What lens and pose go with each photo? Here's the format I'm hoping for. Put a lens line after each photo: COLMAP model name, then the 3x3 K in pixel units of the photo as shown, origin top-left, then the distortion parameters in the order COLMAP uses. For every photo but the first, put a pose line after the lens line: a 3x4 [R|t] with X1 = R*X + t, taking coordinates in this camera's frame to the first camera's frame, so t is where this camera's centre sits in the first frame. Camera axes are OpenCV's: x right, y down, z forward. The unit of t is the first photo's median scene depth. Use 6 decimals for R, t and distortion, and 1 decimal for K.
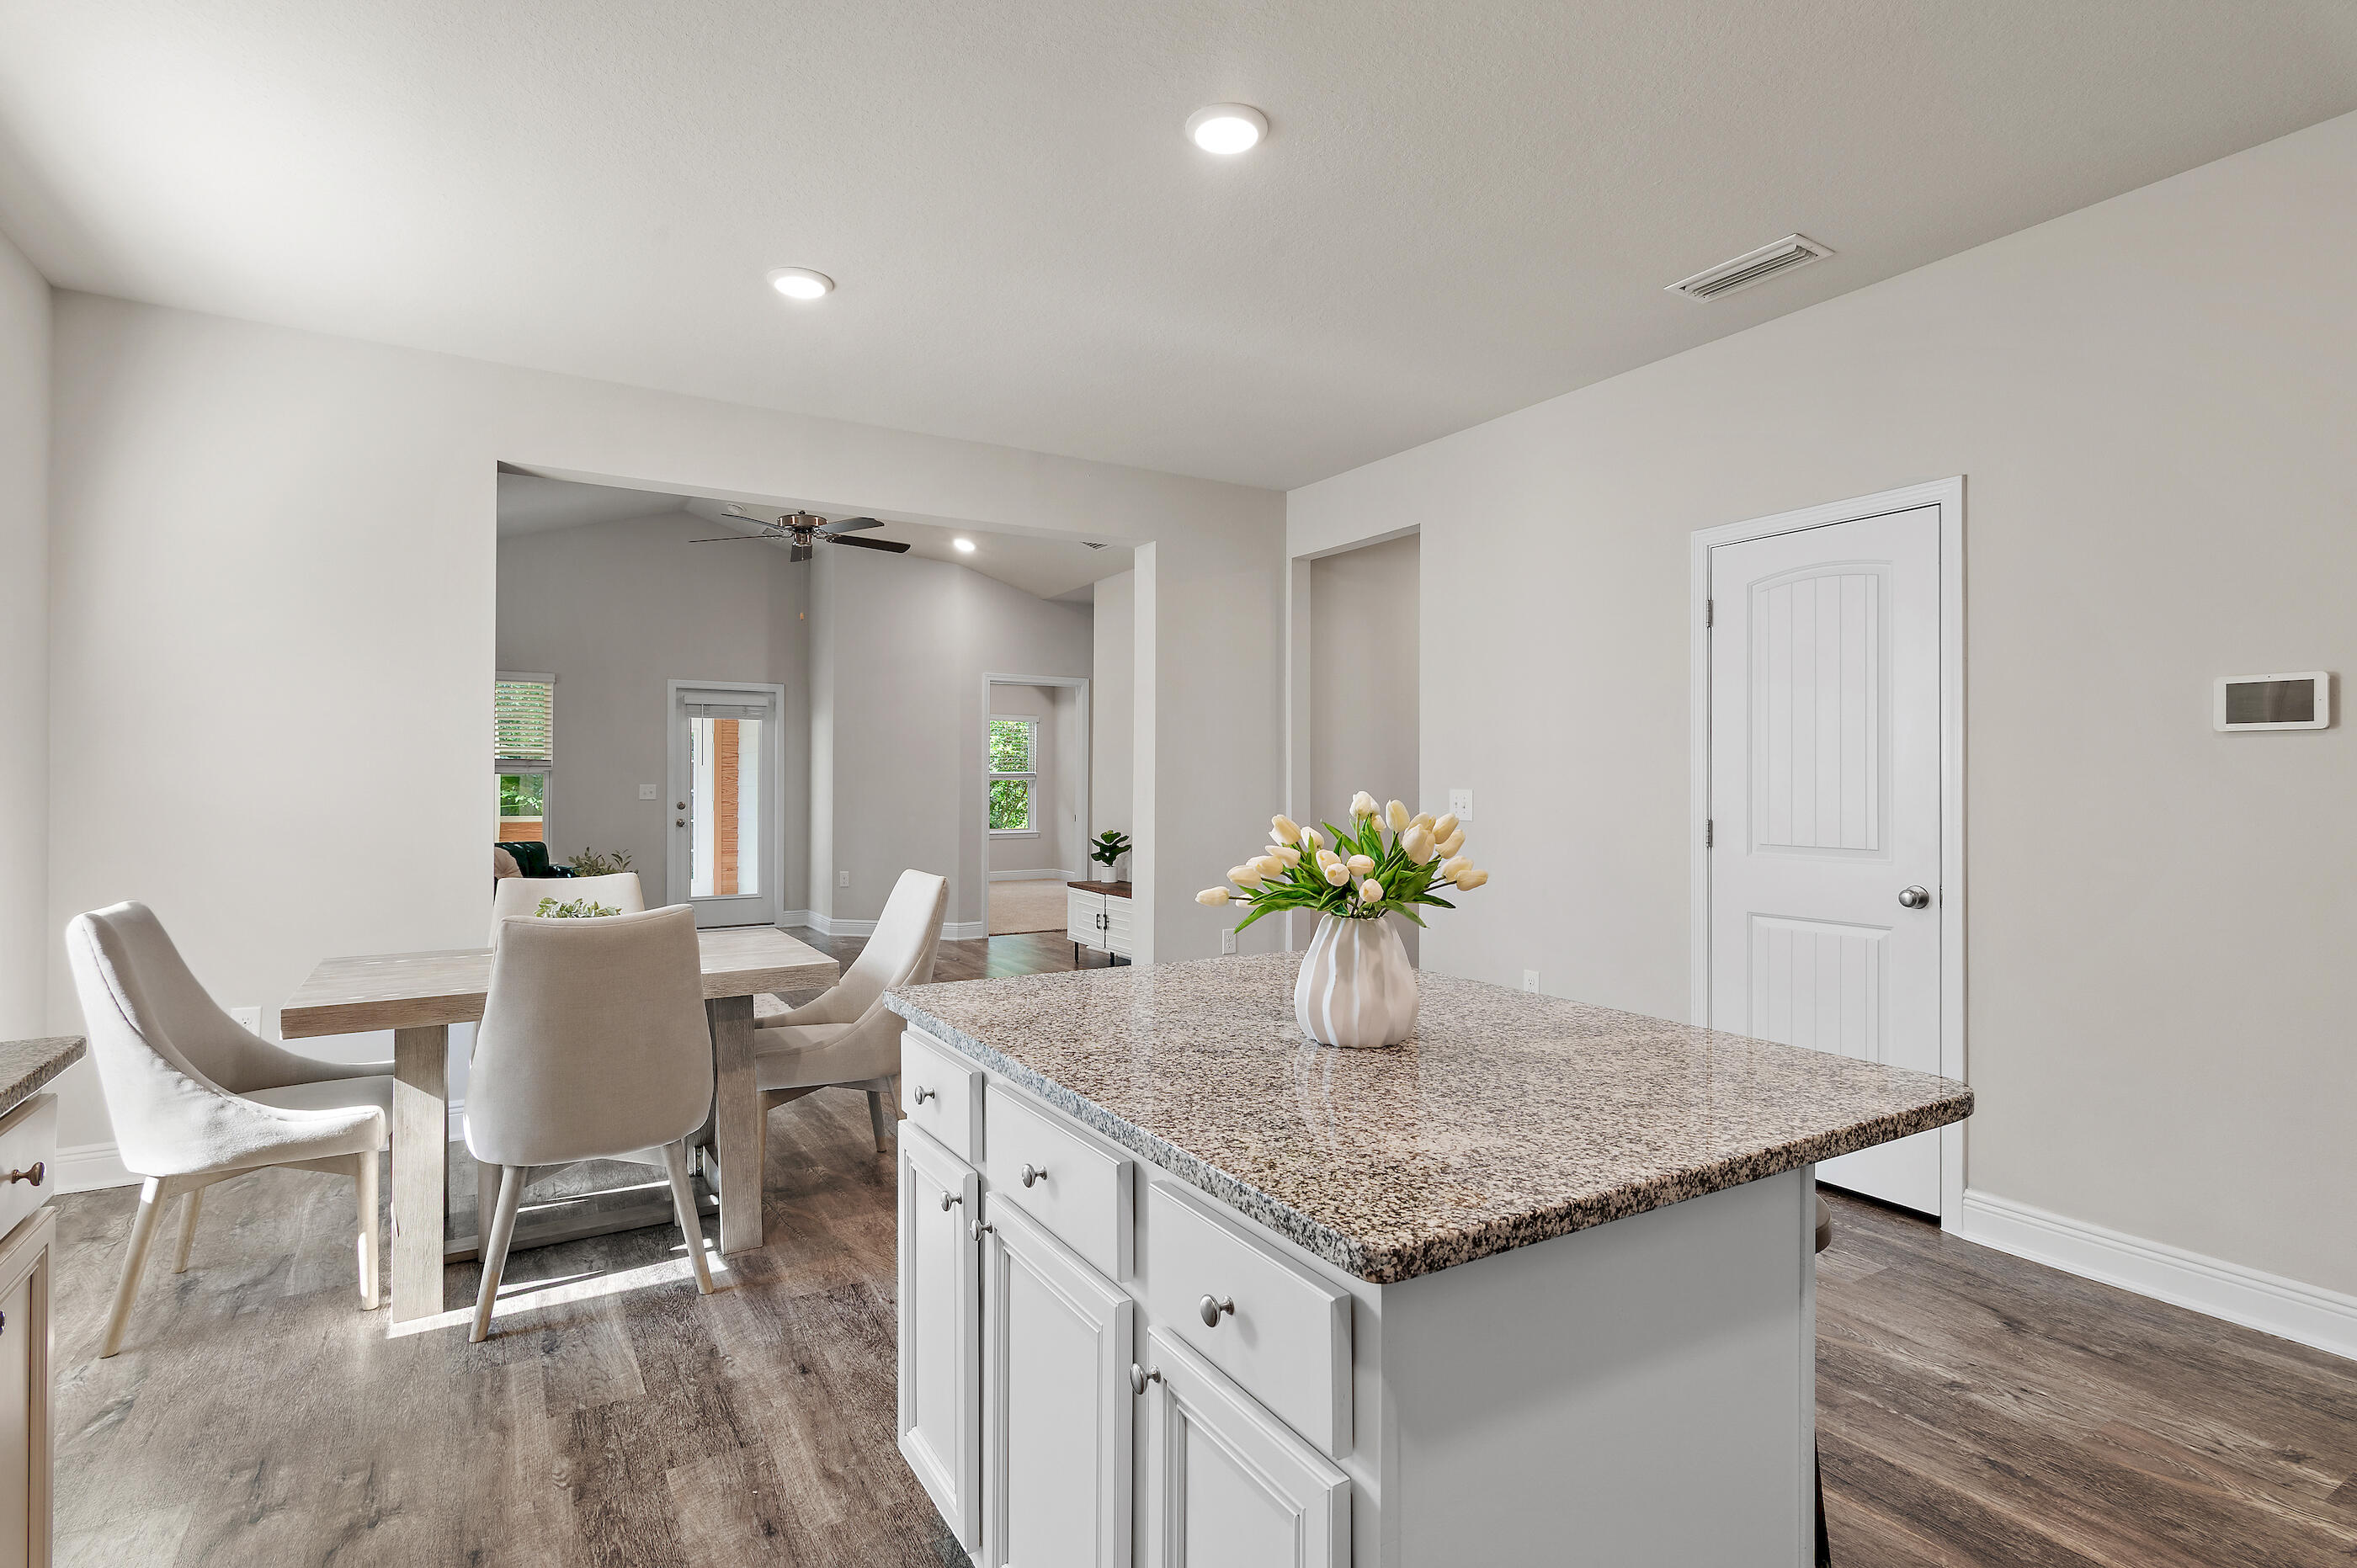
lens RADIAL K [[1157.9, 0, 1150.4], [0, 1157.9, 774.1], [0, 0, 1]] dist [-0.000270, -0.000504]
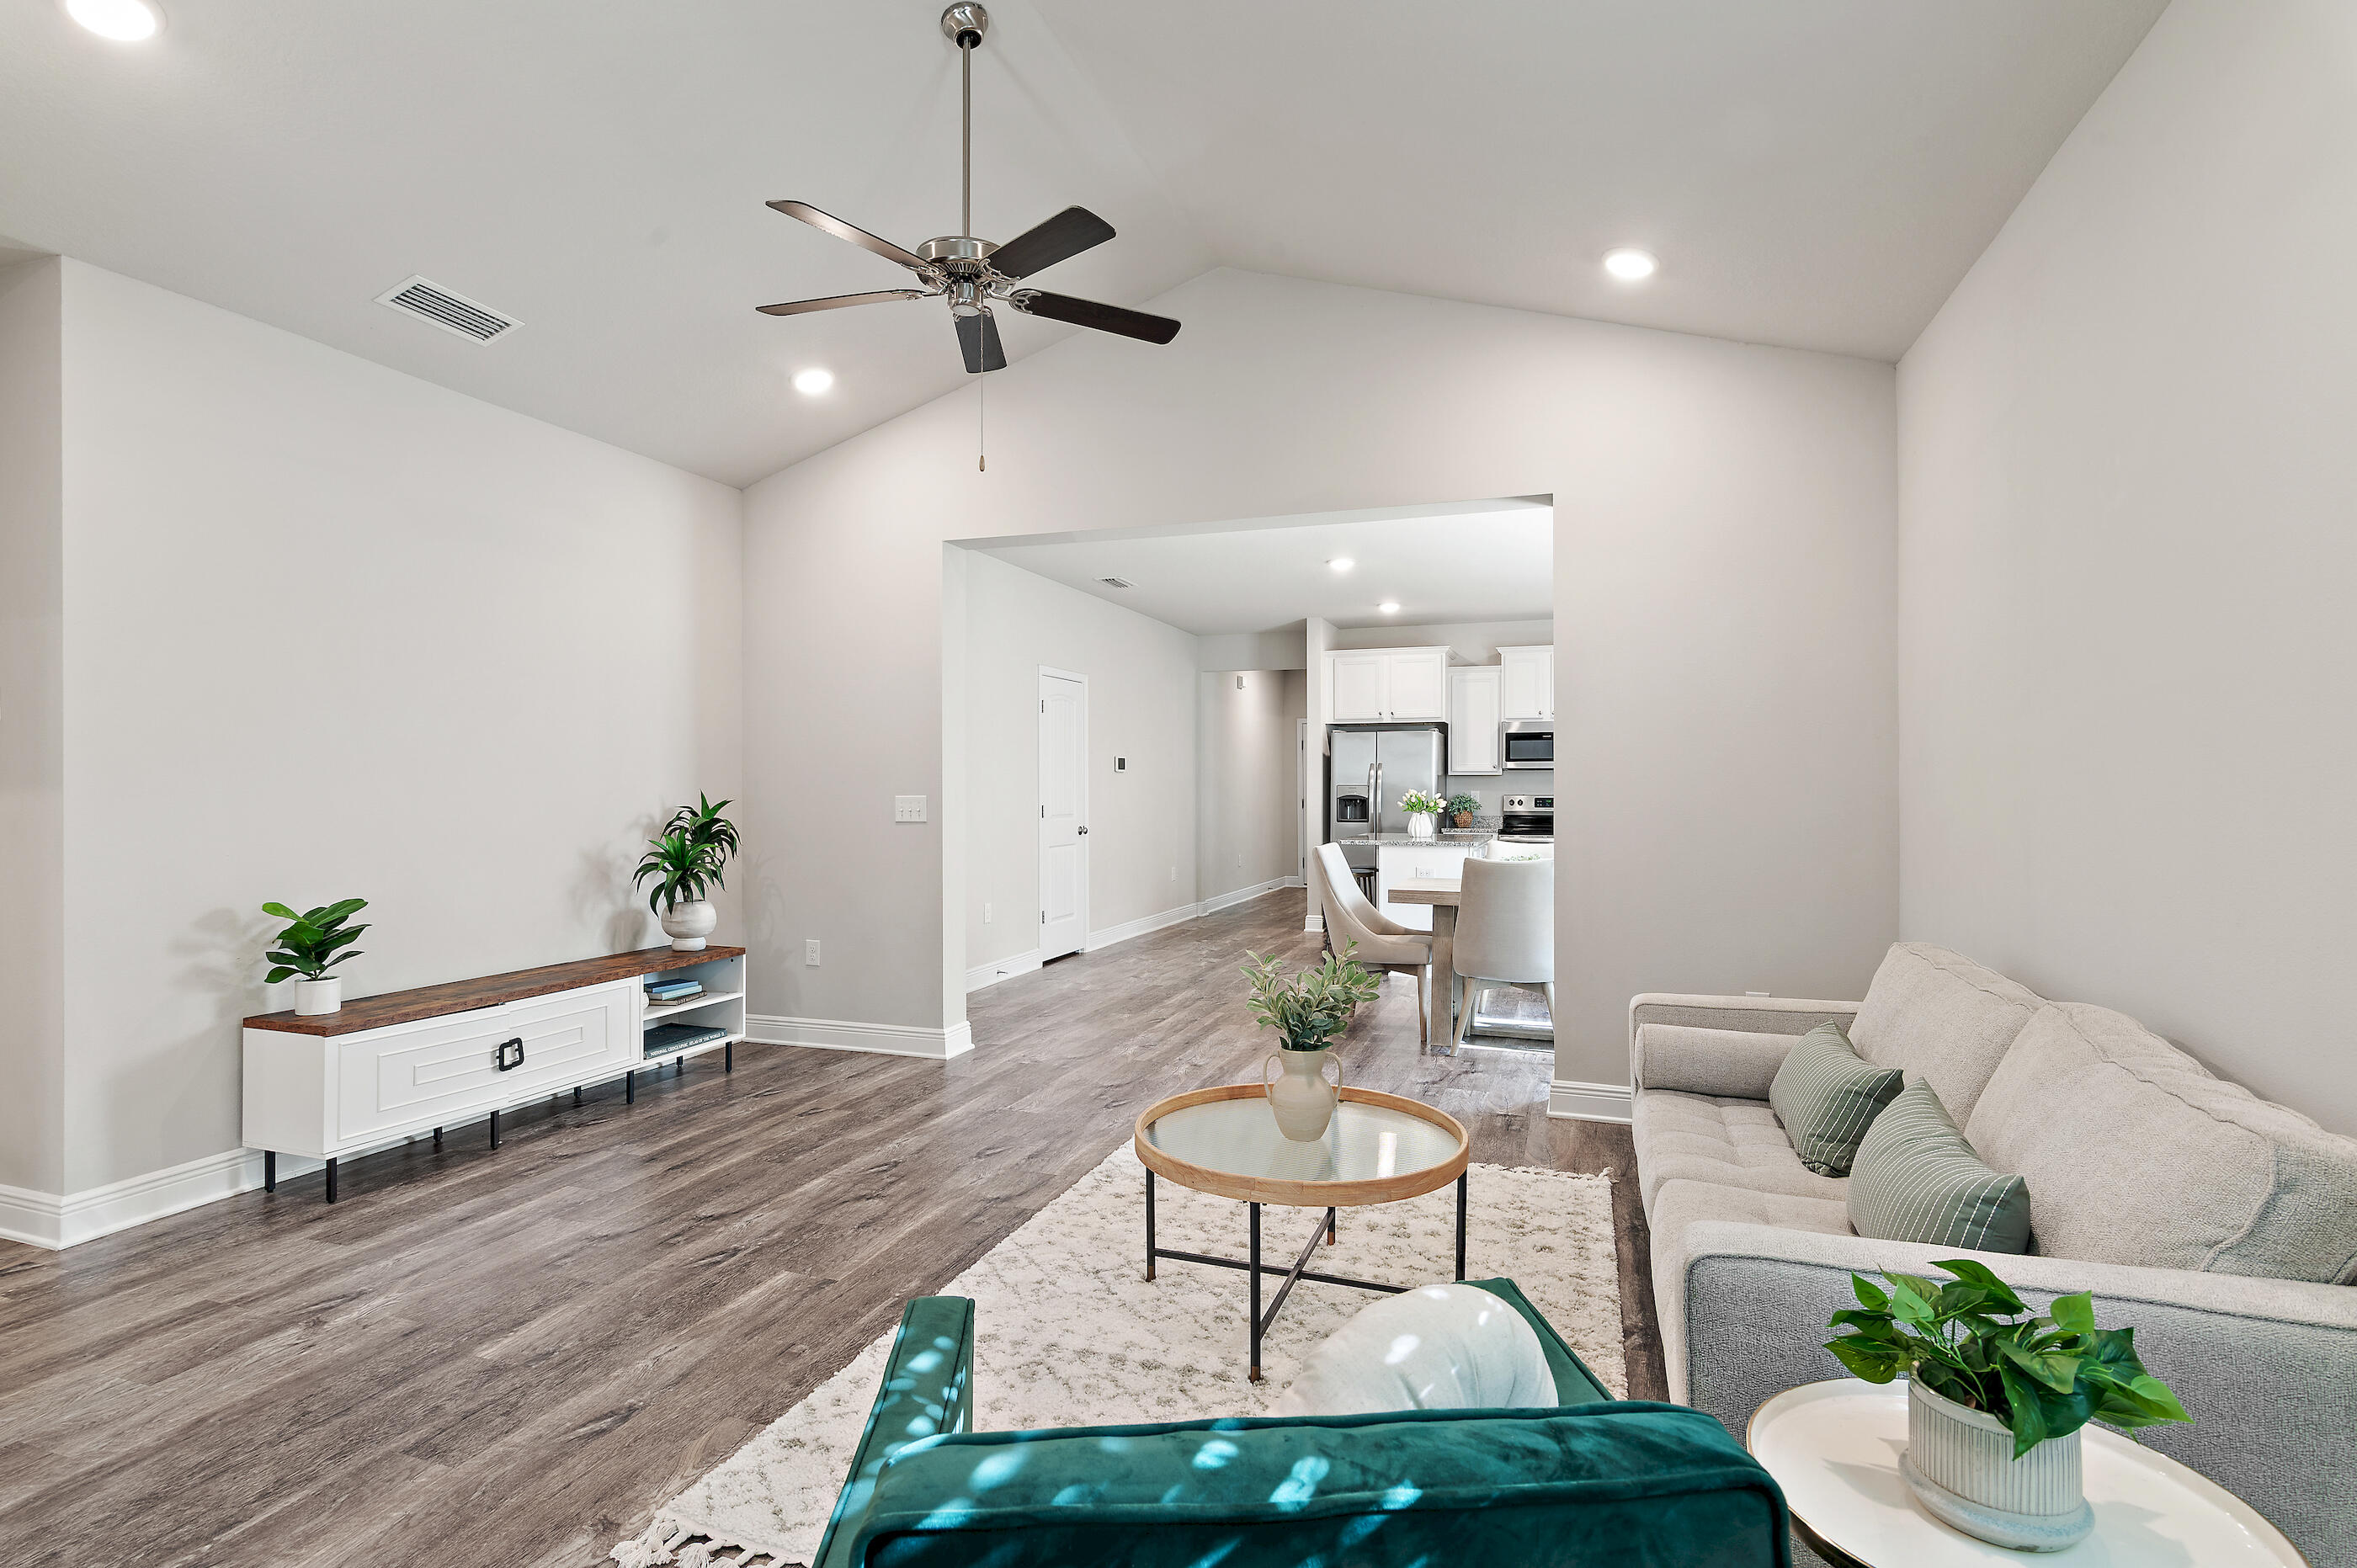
lens RADIAL K [[1144.4, 0, 1180.9], [0, 1144.4, 788.2], [0, 0, 1]] dist [0.002334, 0.000144]
pose [[-0.649263, 0.000511, 0.760564, -1.443152], [0.000606, 1.000000, -0.000155, 0.010892], [-0.760564, 0.000360, -0.649263, 2.478008]]
